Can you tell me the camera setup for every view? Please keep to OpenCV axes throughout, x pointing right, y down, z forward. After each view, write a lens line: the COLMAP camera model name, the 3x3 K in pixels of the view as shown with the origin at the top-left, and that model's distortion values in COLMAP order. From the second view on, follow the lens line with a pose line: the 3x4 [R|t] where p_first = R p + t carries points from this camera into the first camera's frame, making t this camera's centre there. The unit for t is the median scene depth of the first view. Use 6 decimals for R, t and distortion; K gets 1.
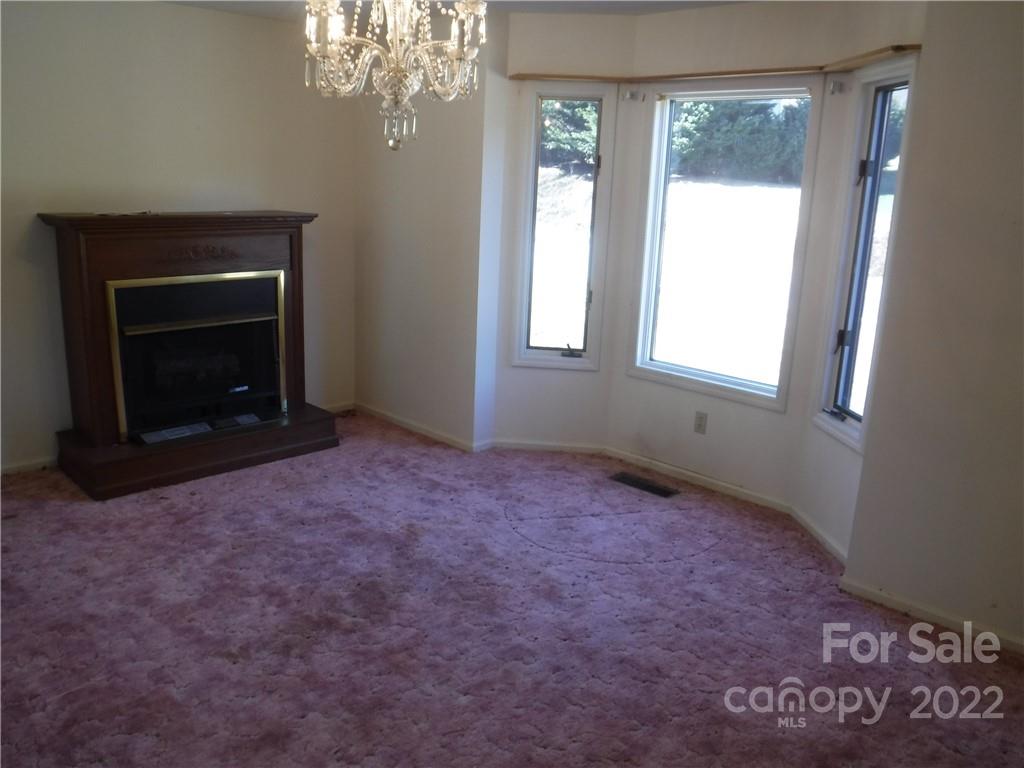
lens RADIAL K [[825.3, 0, 517.2], [0, 825.3, 390.1], [0, 0, 1]] dist [-0.106070, 0.041720]
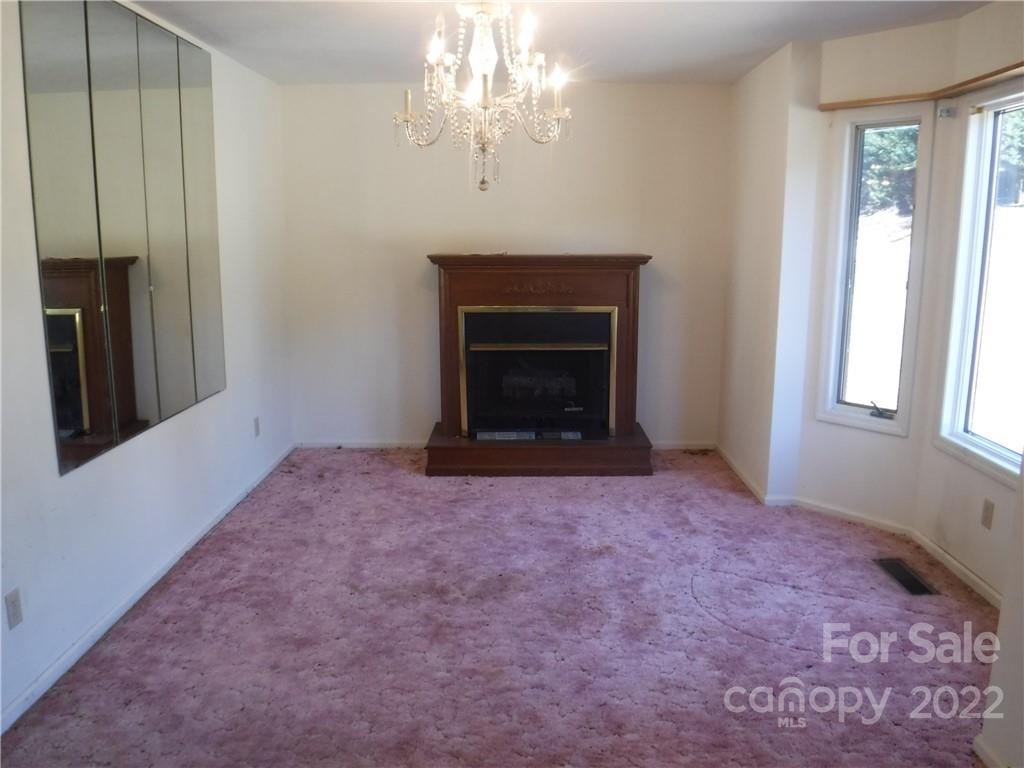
lens RADIAL K [[825.3, 0, 517.2], [0, 825.3, 390.1], [0, 0, 1]] dist [-0.106070, 0.041720]
pose [[0.702485, 0.097105, -0.705043, 0.472382], [-0.146923, 0.989096, -0.010163, -0.004722], [0.696368, 0.110726, 0.709092, 0.149236]]
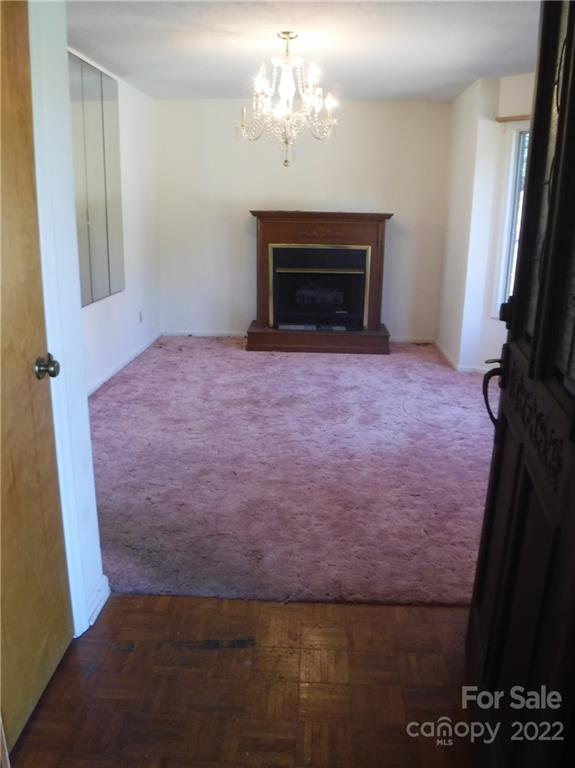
lens RADIAL K [[632.7, 0, 296.0], [0, 632.7, 375.8], [0, 0, 1]] dist [-0.108195, 0.050778]
pose [[0.683691, 0.163387, -0.711246, 0.682680], [-0.170277, 0.983429, 0.062233, 0.076784], [0.709629, 0.078561, 0.700182, -0.024135]]
